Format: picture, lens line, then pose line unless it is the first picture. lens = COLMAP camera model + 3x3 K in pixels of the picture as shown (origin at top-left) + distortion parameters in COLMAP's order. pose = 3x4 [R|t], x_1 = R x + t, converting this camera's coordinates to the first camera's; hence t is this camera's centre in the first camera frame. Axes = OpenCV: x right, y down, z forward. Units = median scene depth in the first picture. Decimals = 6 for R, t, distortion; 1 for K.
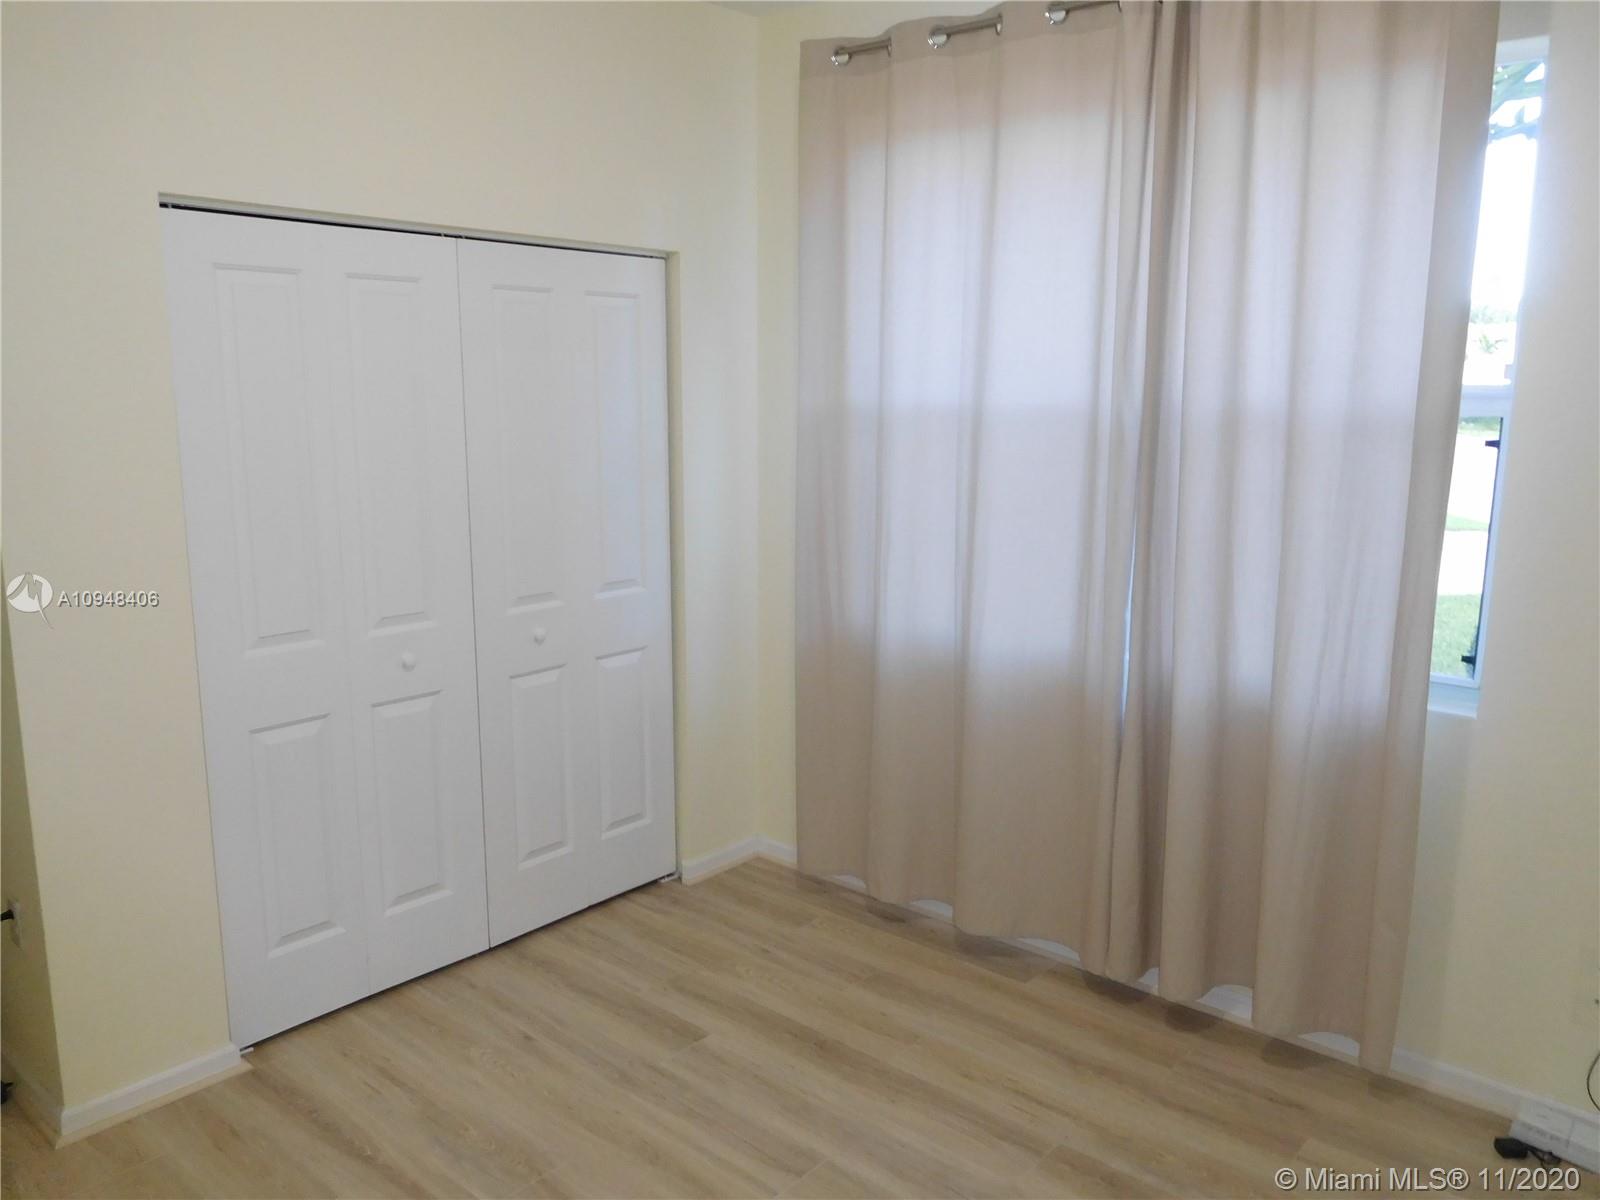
lens RADIAL K [[1200.6, 0, 800.0], [0, 1200.6, 600.0], [0, 0, 1]] dist [-0.033021, 0.003147]
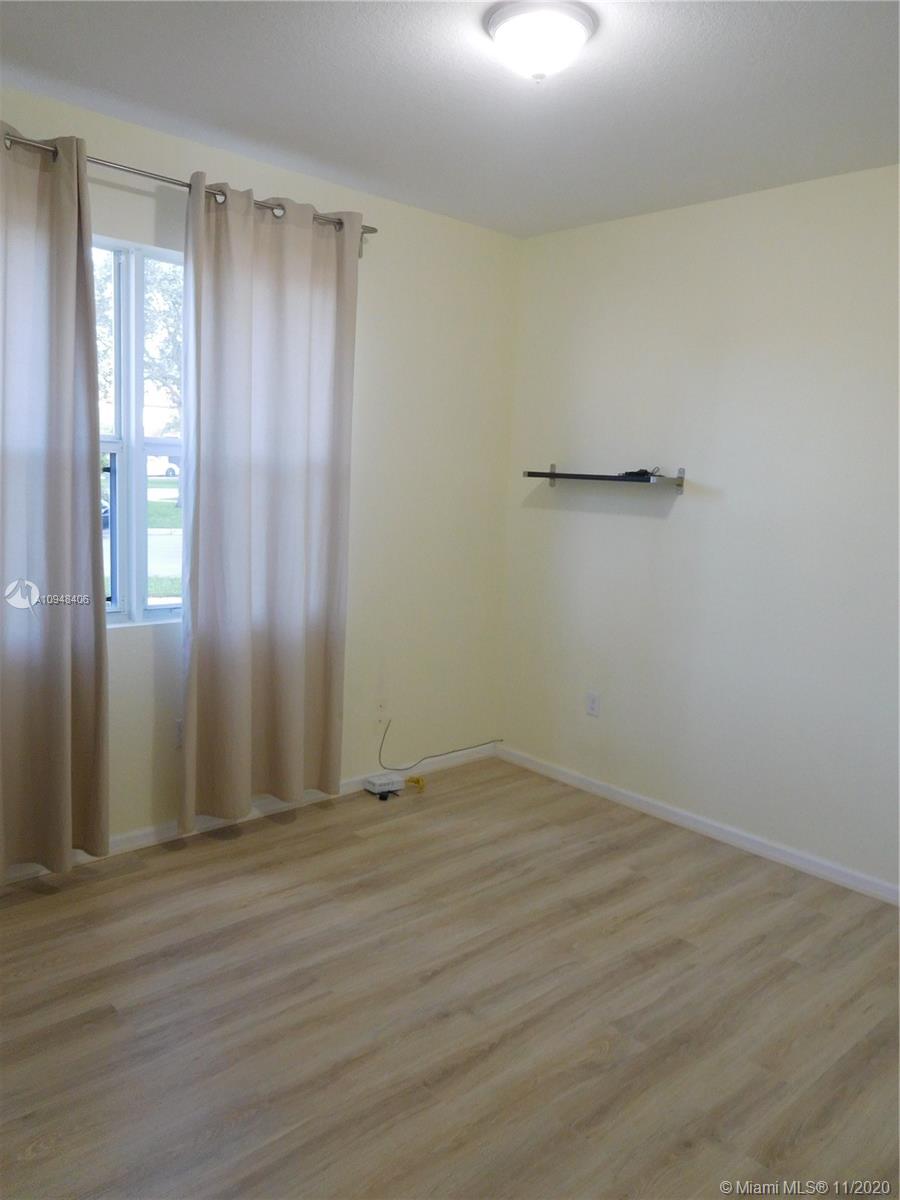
lens RADIAL K [[900.4, 0, 471.8], [0, 900.4, 601.4], [0, 0, 1]] dist [-0.033021, 0.003147]
pose [[0.083487, -0.159284, 0.983696, -0.936413], [0.113682, 0.982220, 0.149397, -0.122601], [-0.990003, 0.099356, 0.100111, 0.594096]]
